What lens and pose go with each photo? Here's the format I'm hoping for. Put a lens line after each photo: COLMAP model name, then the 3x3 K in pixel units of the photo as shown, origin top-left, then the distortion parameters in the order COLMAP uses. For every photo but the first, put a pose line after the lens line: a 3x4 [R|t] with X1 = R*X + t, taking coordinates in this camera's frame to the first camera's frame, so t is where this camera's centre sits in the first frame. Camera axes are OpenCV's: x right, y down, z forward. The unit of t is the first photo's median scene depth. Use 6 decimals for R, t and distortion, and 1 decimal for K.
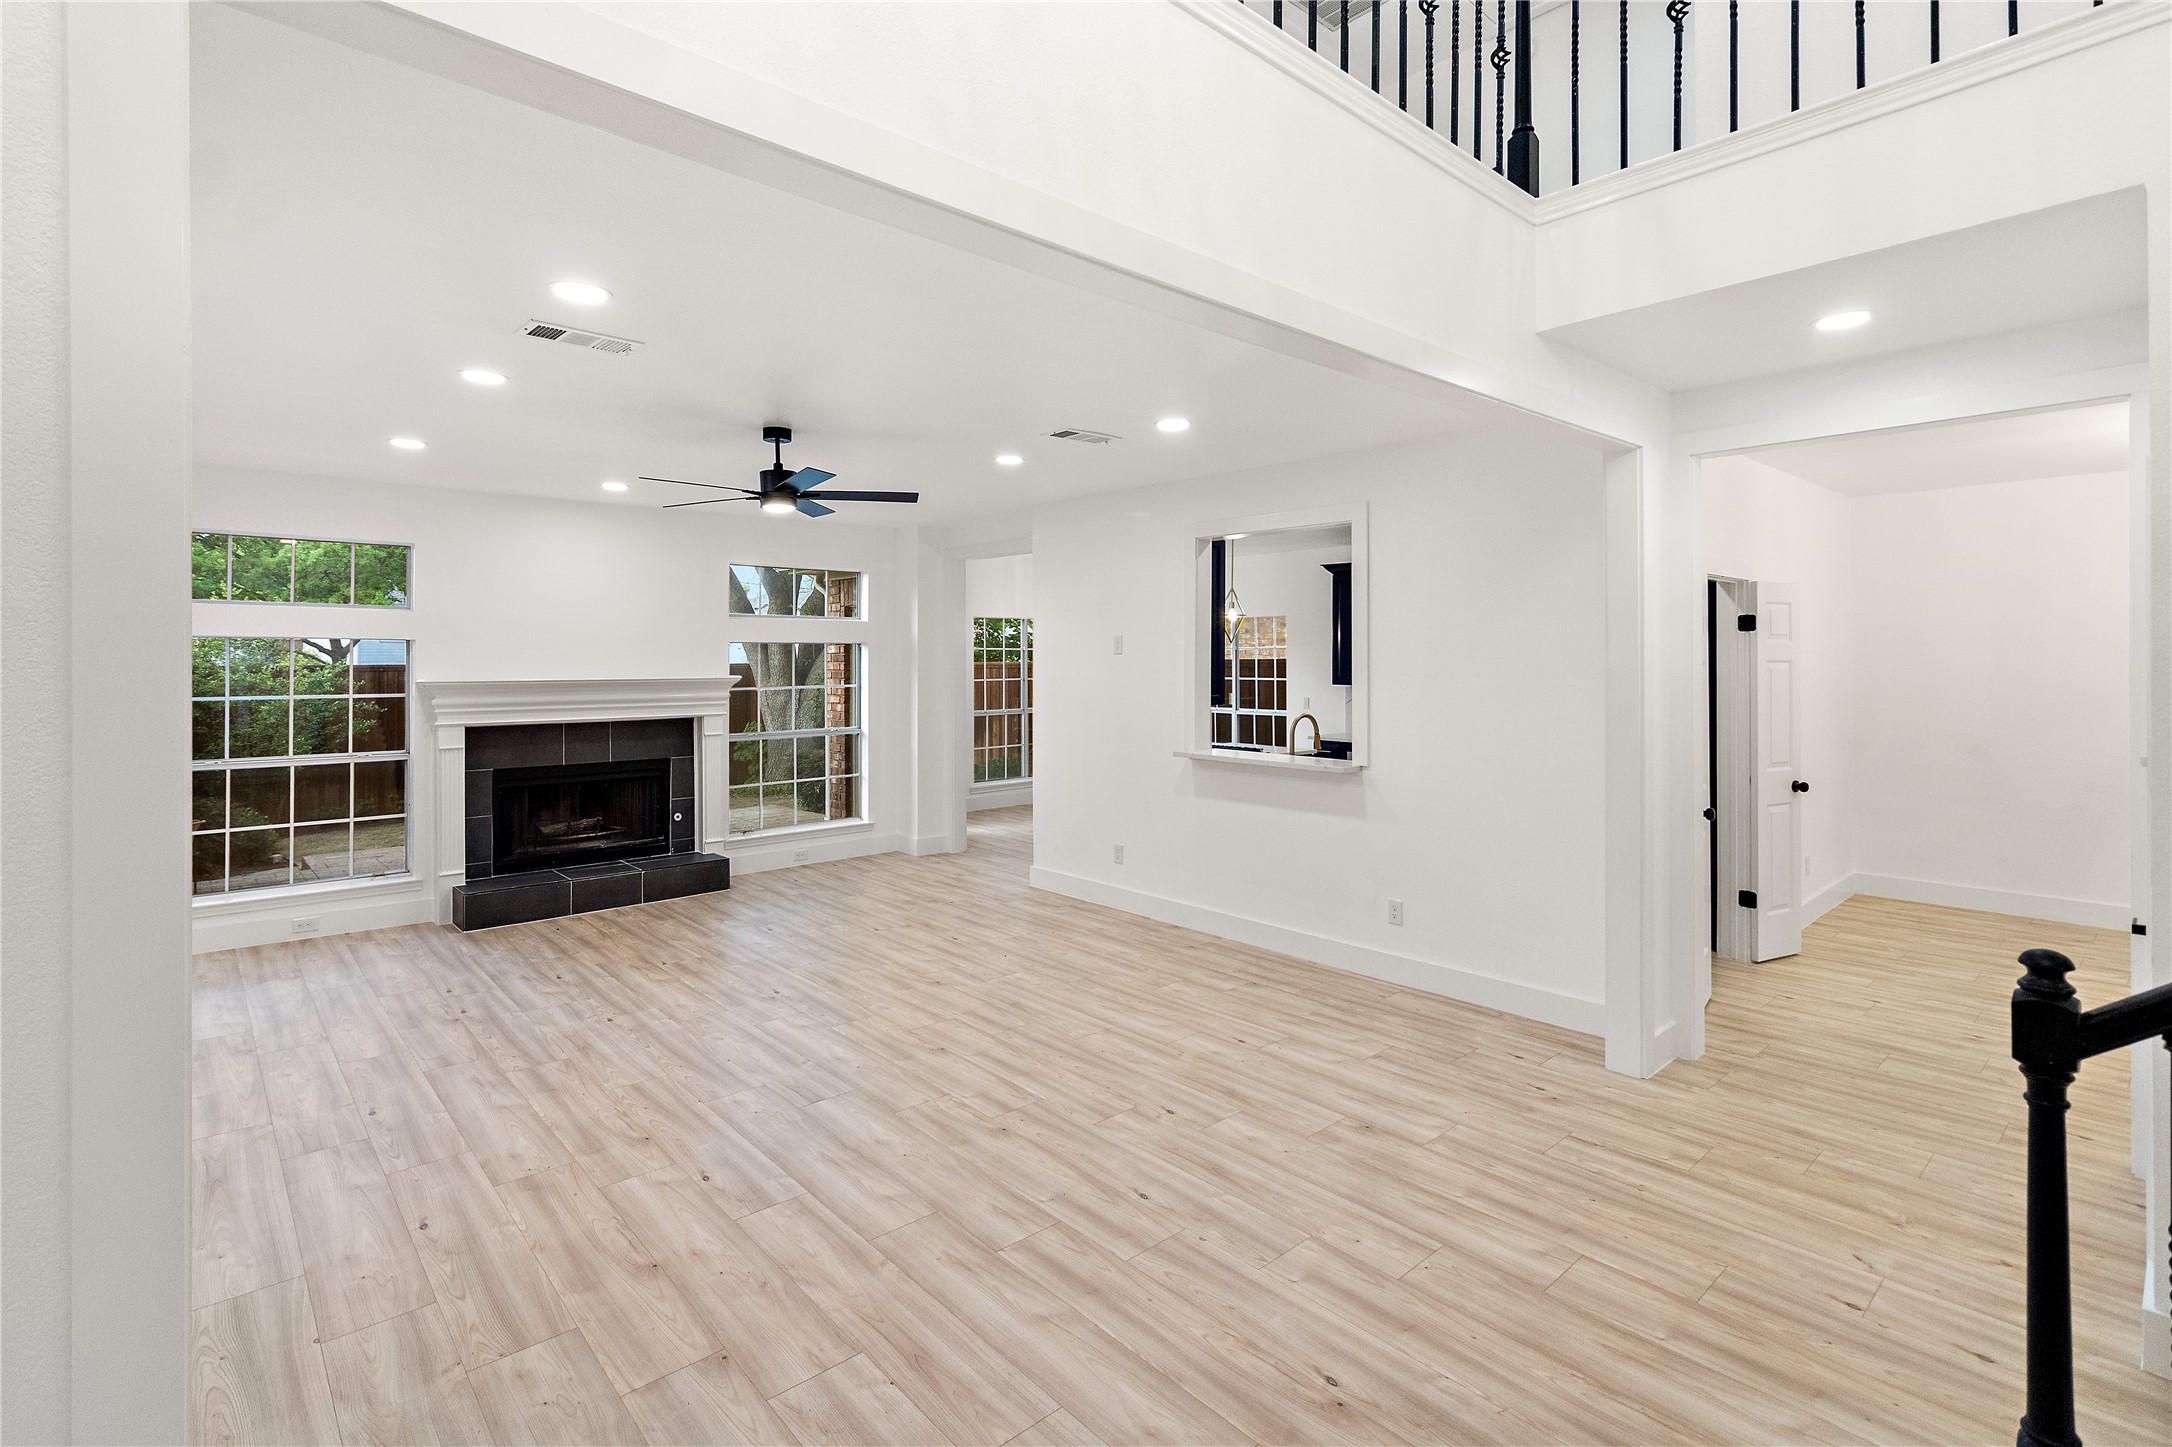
lens RADIAL K [[1023.5, 0, 1082.8], [0, 1023.5, 659.6], [0, 0, 1]] dist [0.002122, 0.000564]
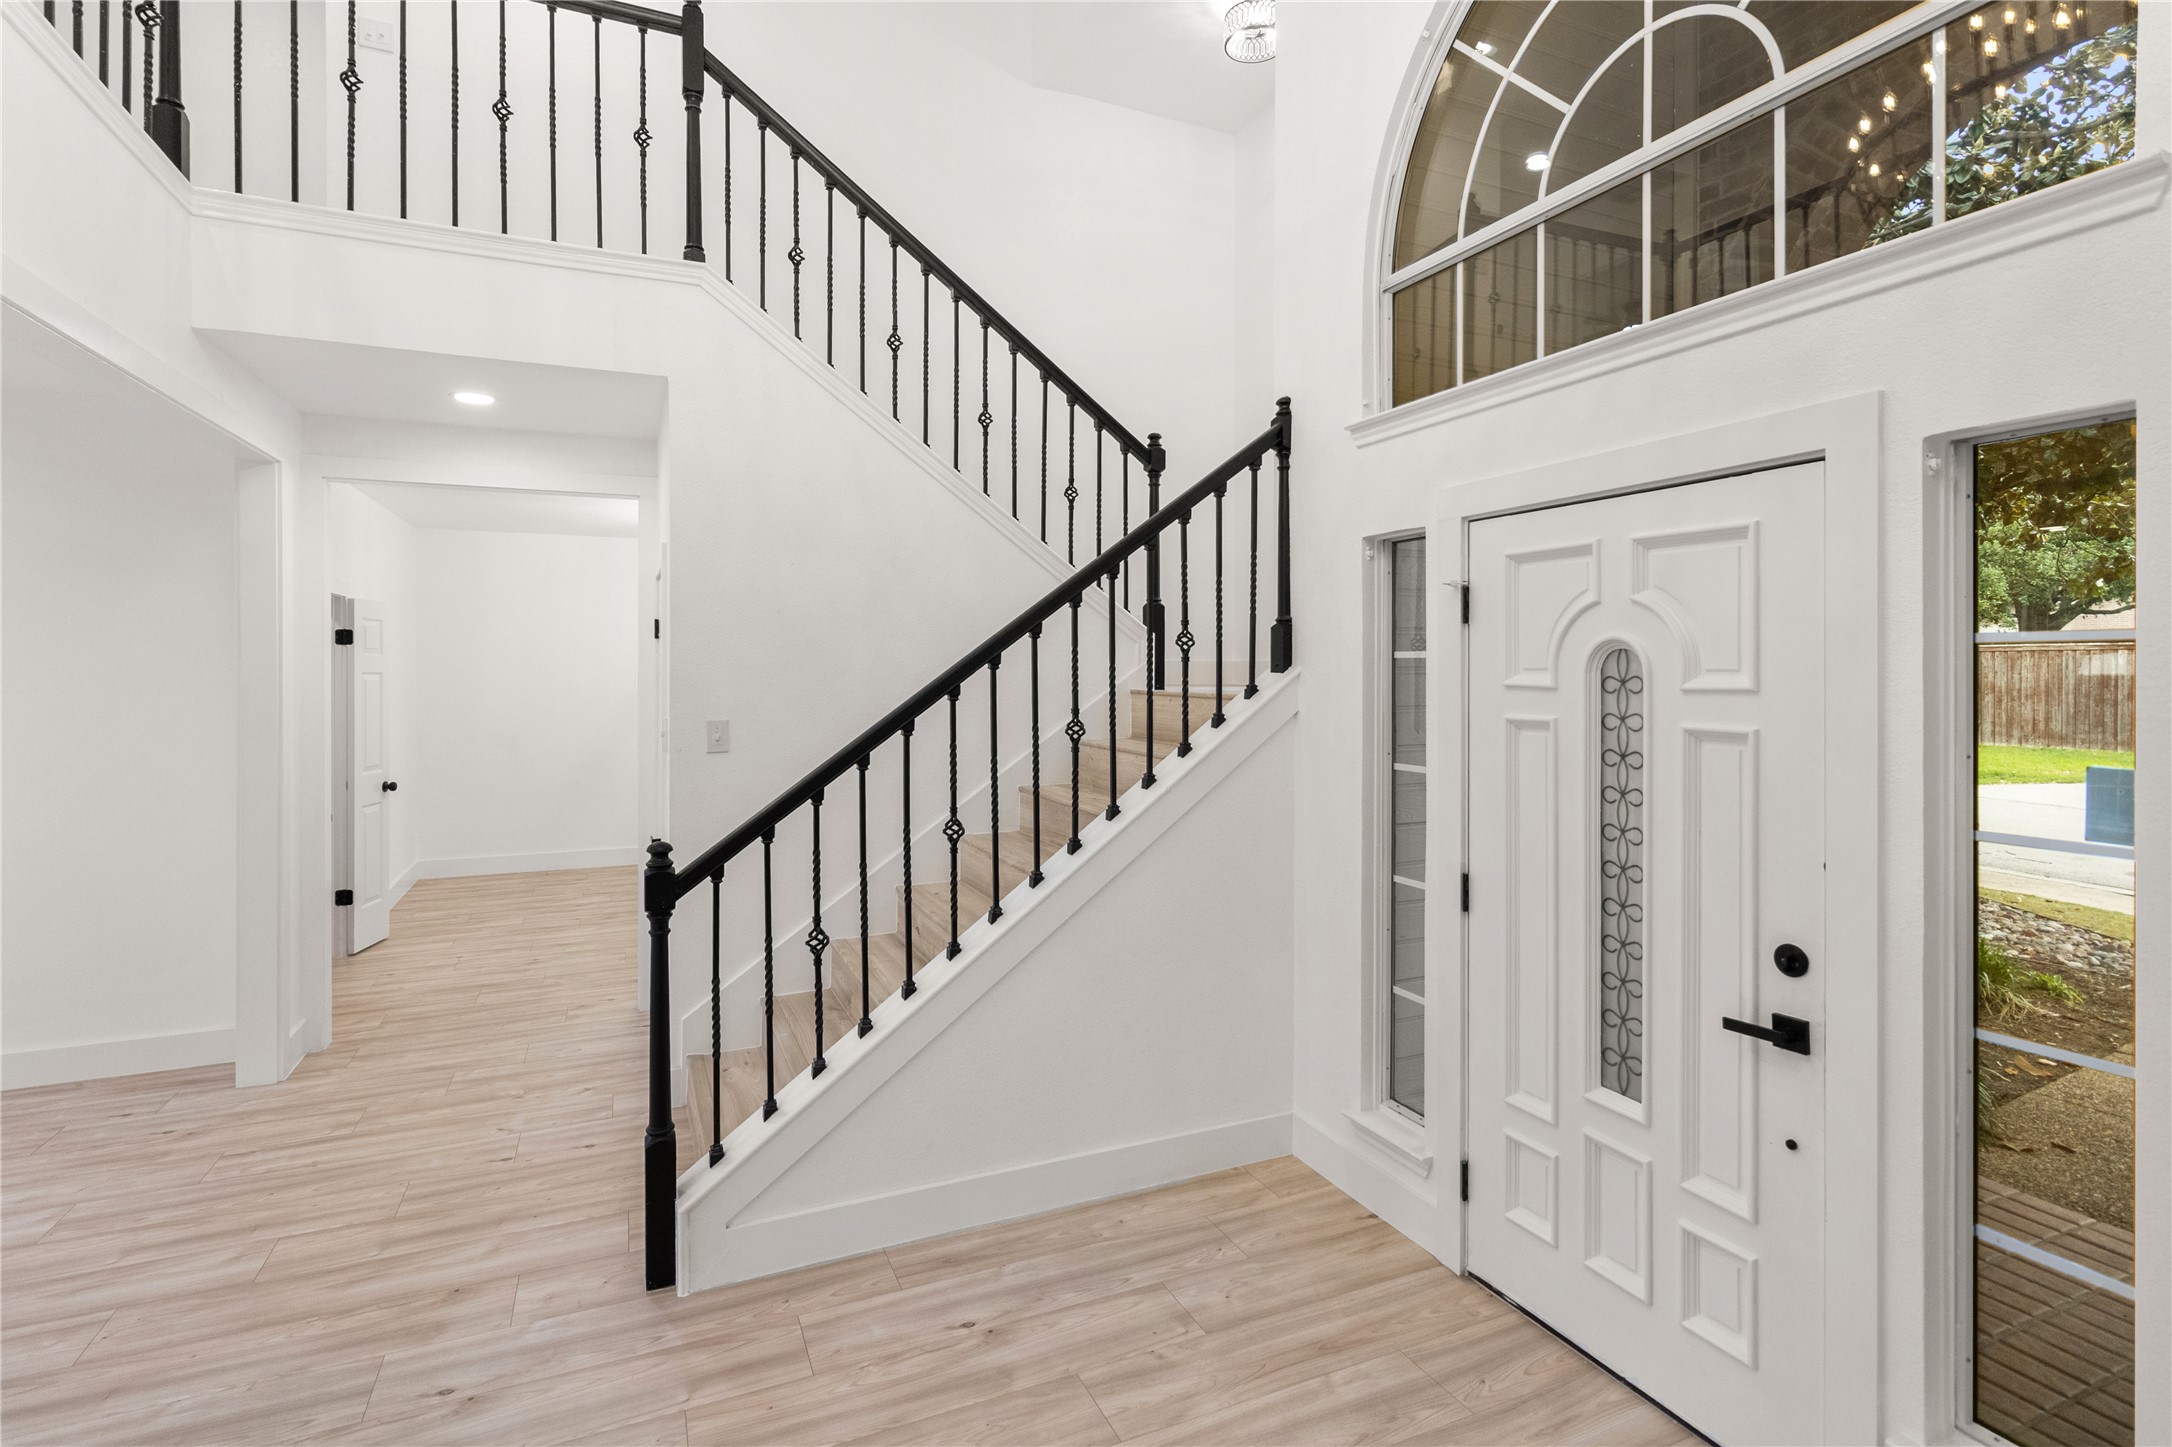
lens RADIAL K [[1023.5, 0, 1082.8], [0, 1023.5, 659.6], [0, 0, 1]] dist [0.002122, 0.000564]
pose [[0.302303, 0.013977, 0.953109, -0.228168], [-0.001126, 0.999897, -0.014306, 0.003583], [-0.953211, 0.003251, 0.302288, -0.084969]]
